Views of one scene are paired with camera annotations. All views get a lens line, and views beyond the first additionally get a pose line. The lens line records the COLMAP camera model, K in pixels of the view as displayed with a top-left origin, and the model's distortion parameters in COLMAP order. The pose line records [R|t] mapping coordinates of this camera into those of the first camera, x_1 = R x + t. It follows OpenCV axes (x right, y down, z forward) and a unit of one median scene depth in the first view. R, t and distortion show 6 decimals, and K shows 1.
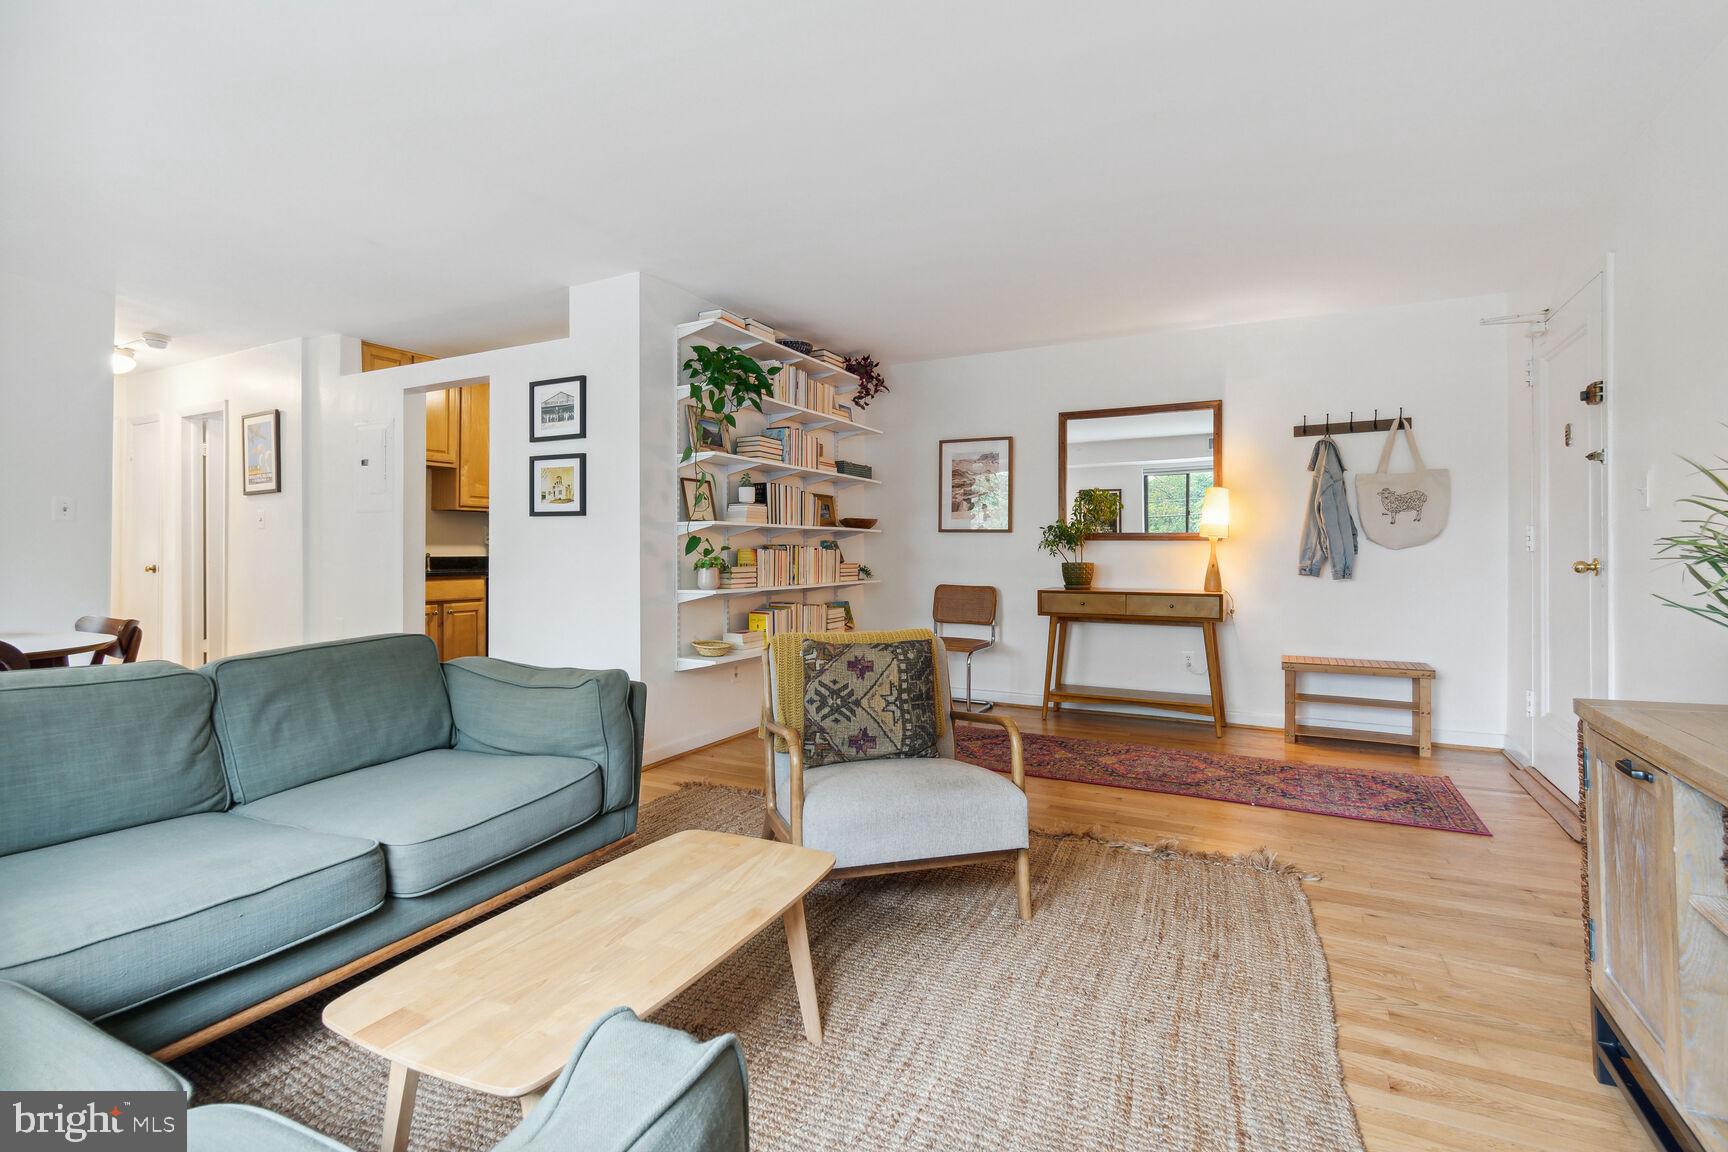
lens RADIAL K [[767.3, 0, 878.0], [0, 767.3, 554.9], [0, 0, 1]] dist [0.000975, -0.000387]
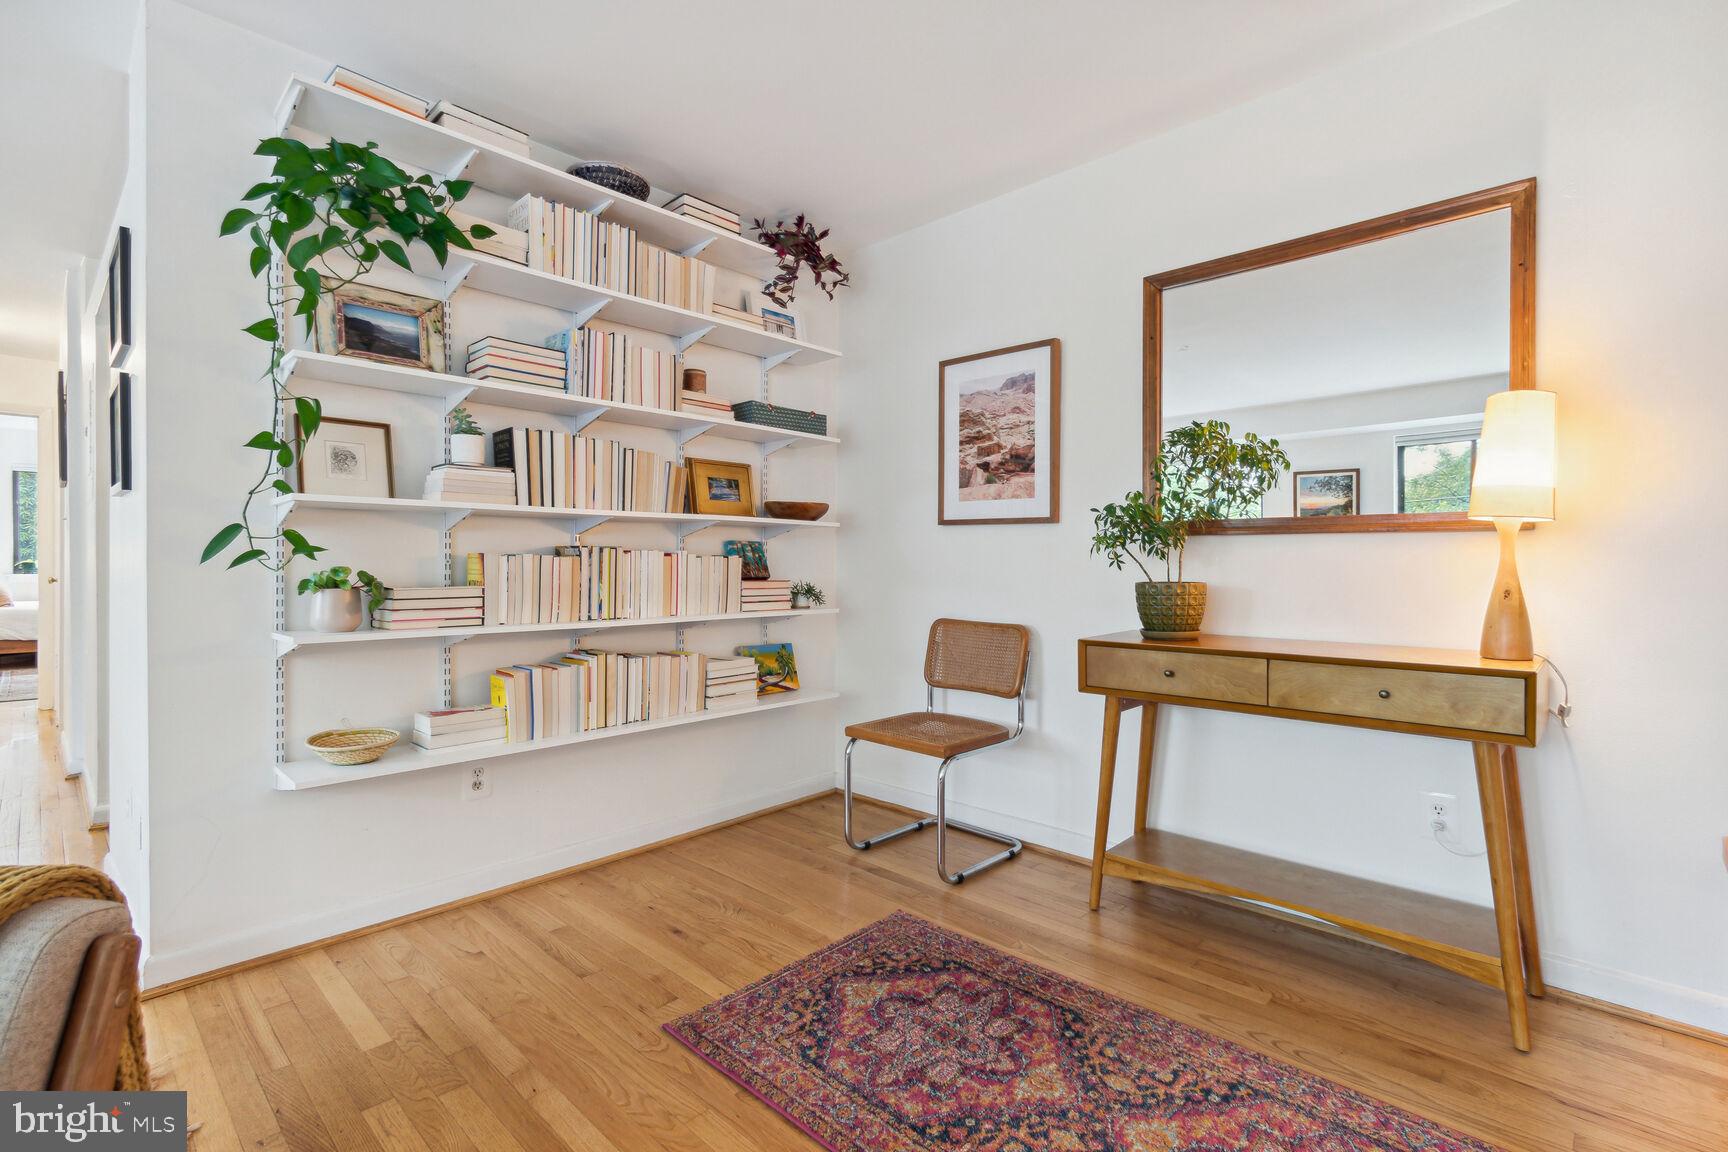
lens RADIAL K [[798.7, 0, 873.8], [0, 798.7, 570.1], [0, 0, 1]] dist [-0.000245, -0.000339]
pose [[0.963714, 0.003392, -0.266916, 0.214092], [-0.002007, 0.999983, 0.005464, 0.000353], [0.266930, -0.004730, 0.963704, 0.476930]]
